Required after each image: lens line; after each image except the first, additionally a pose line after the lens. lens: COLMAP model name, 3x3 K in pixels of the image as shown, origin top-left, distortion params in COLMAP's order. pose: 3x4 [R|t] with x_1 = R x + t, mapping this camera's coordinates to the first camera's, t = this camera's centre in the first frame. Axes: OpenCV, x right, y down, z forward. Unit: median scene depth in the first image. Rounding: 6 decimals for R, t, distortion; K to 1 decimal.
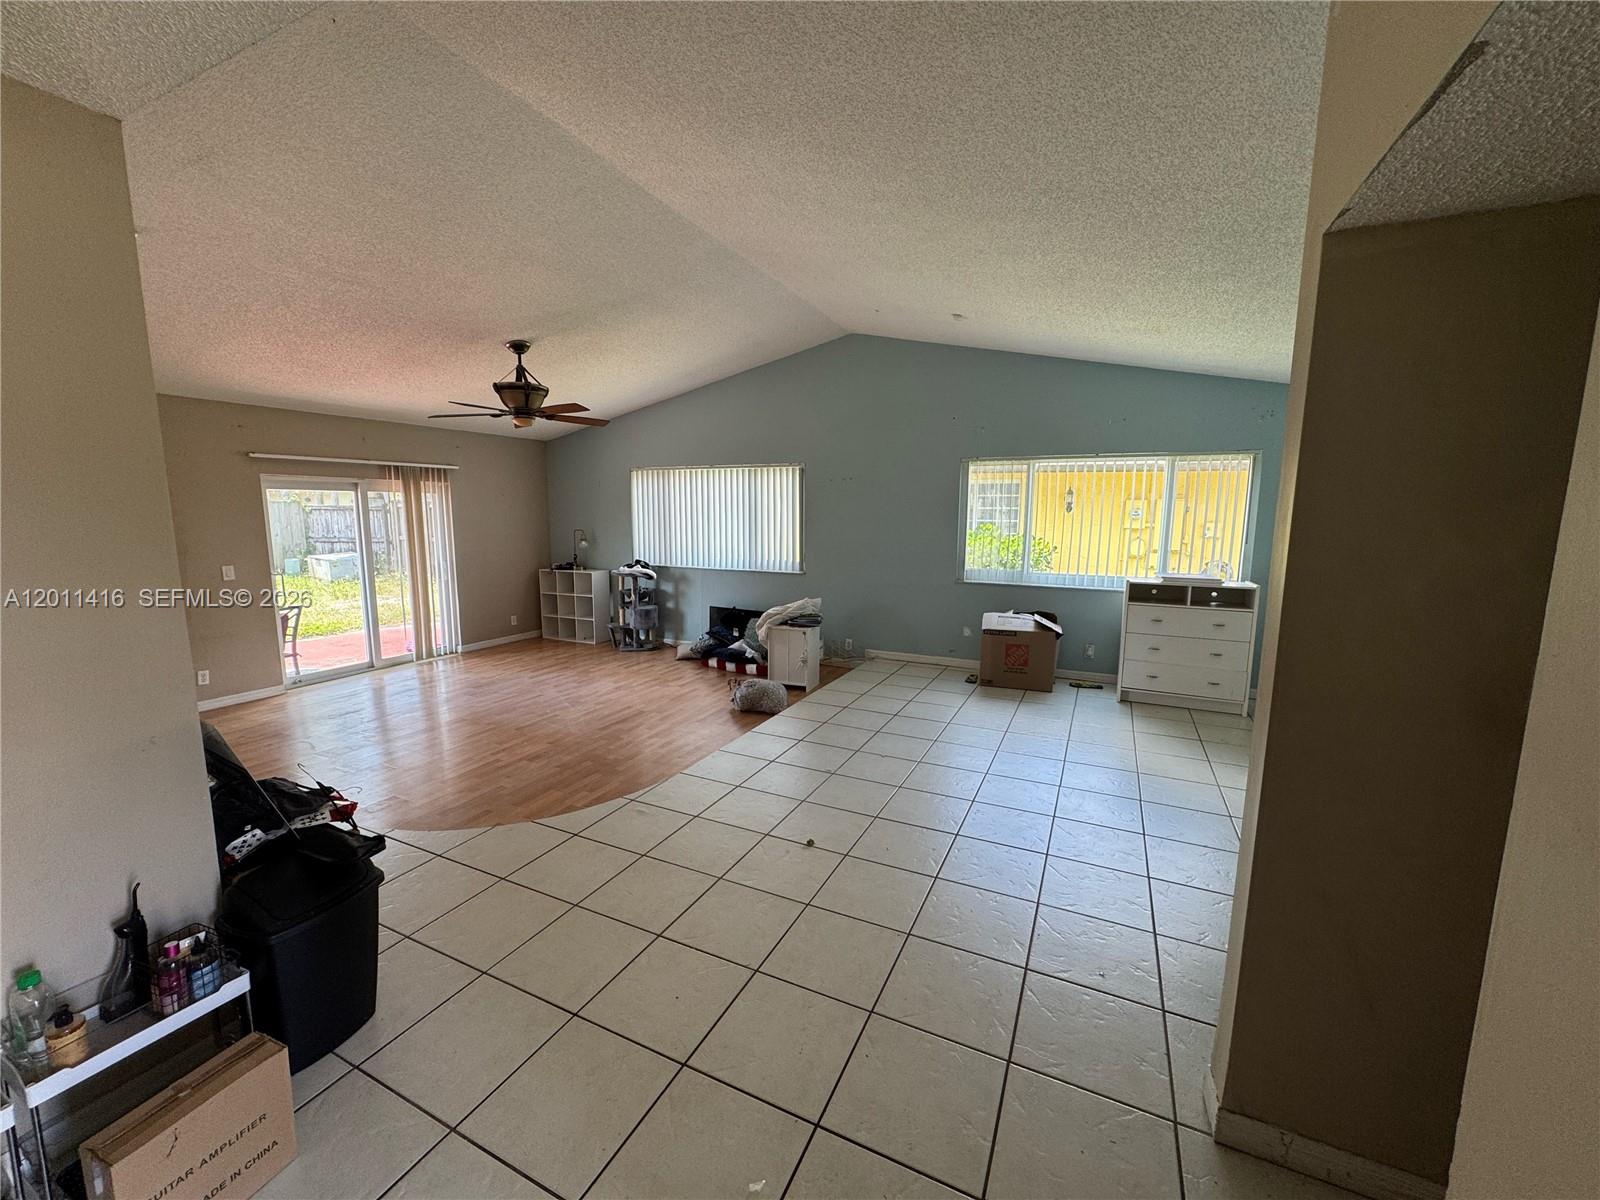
lens RADIAL K [[637.1, 0, 807.0], [0, 637.1, 597.3], [0, 0, 1]] dist [-0.000578, -0.000322]
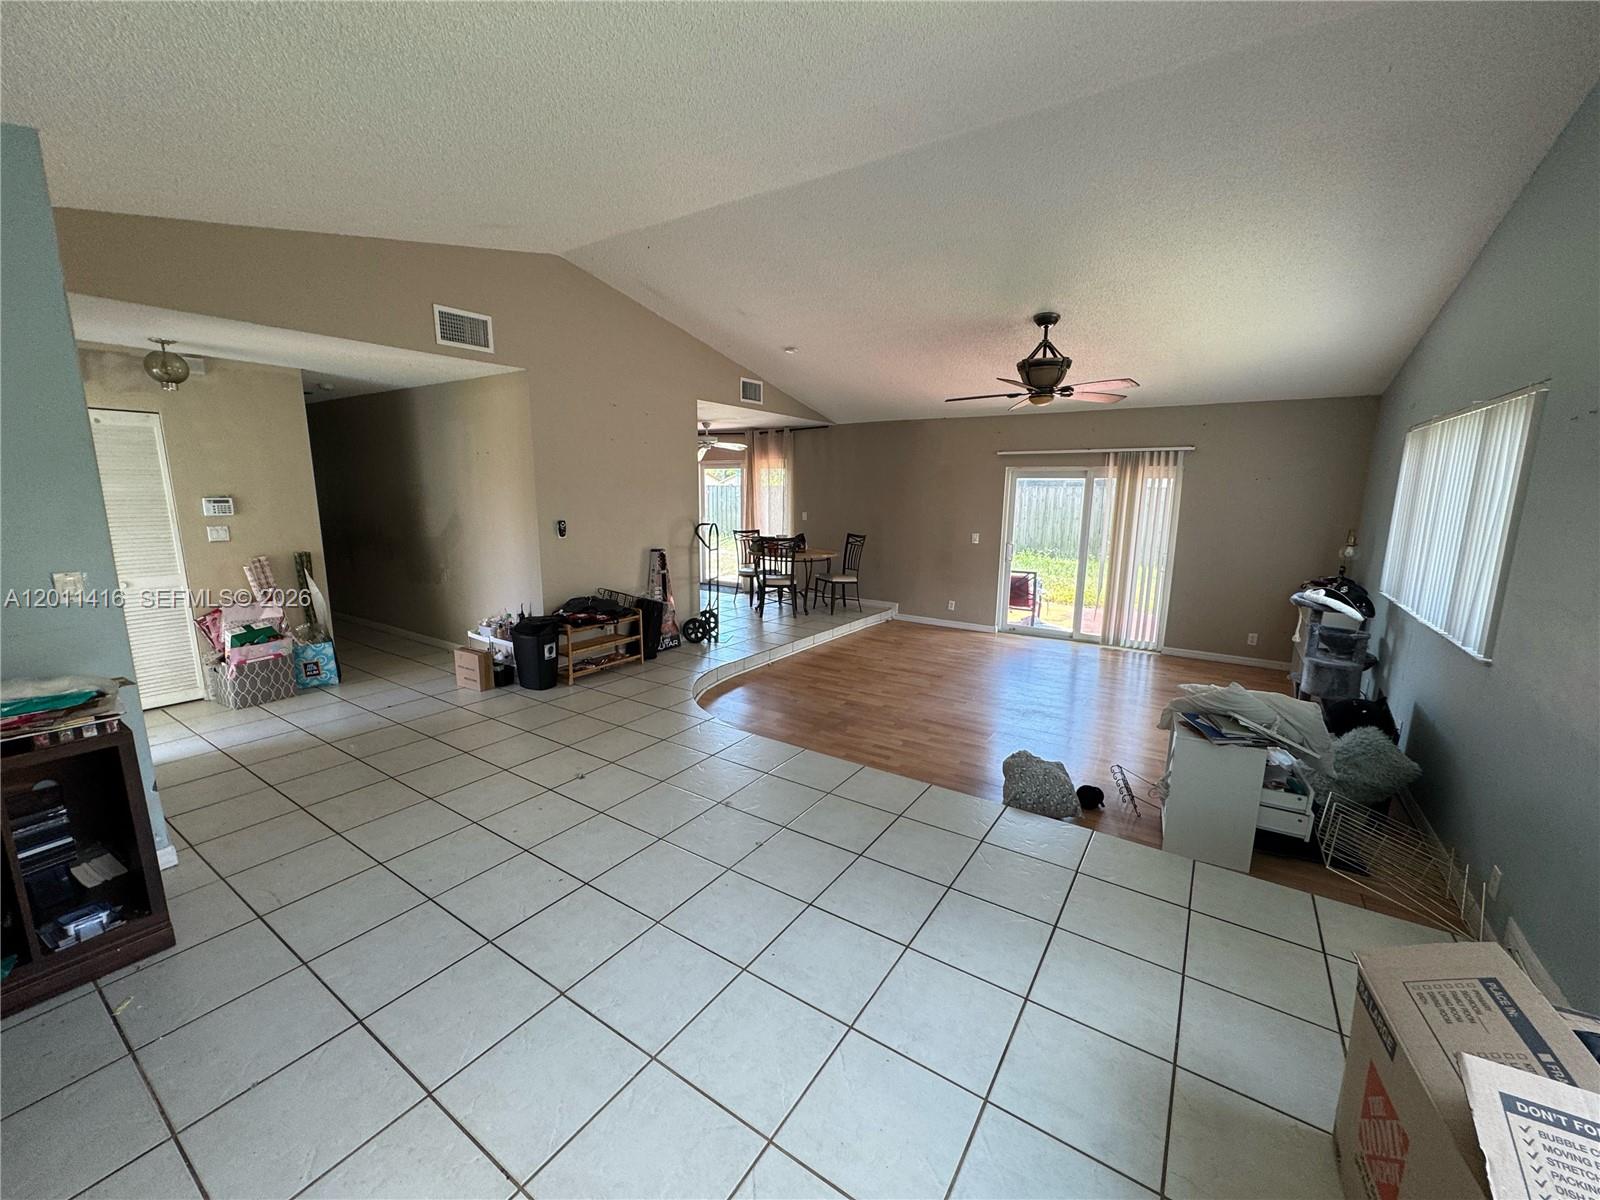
lens RADIAL K [[637.1, 0, 805.4], [0, 637.1, 601.9], [0, 0, 1]] dist [-0.000578, -0.000322]
pose [[-0.136553, 0.167598, -0.976352, 0.541962], [-0.149004, 0.970897, 0.187501, -0.107464], [0.979363, 0.171084, -0.107606, 0.784010]]
